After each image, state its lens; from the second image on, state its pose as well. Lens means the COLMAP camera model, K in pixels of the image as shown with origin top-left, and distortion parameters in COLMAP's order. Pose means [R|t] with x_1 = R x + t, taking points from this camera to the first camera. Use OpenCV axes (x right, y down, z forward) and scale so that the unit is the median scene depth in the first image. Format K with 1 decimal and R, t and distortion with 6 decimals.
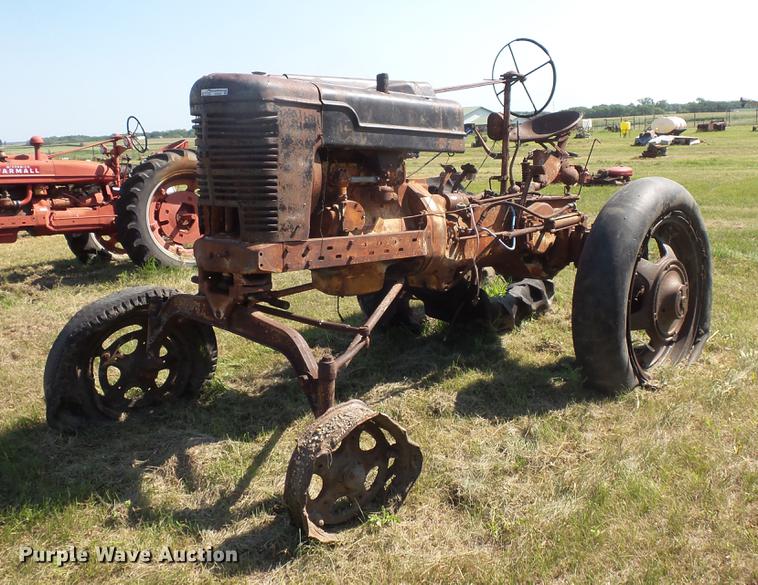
lens RADIAL K [[736.8, 0, 432.2], [0, 736.8, 249.4], [0, 0, 1]] dist [0.000042, 0.007412]
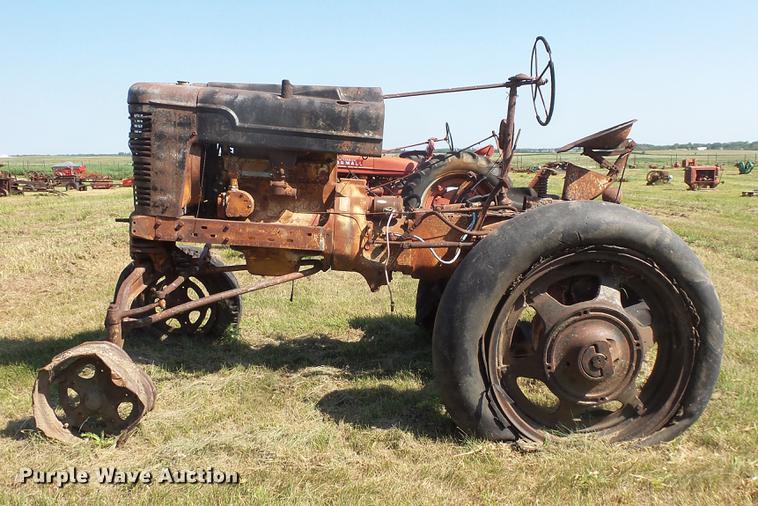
lens RADIAL K [[714.5, 0, 410.1], [0, 714.5, 265.8], [0, 0, 1]] dist [0.013332, 0.004682]
pose [[0.719085, 0.150597, -0.678408, 0.865775], [-0.142449, 0.987449, 0.068210, -0.064975], [0.680165, 0.047589, 0.731512, 0.366132]]
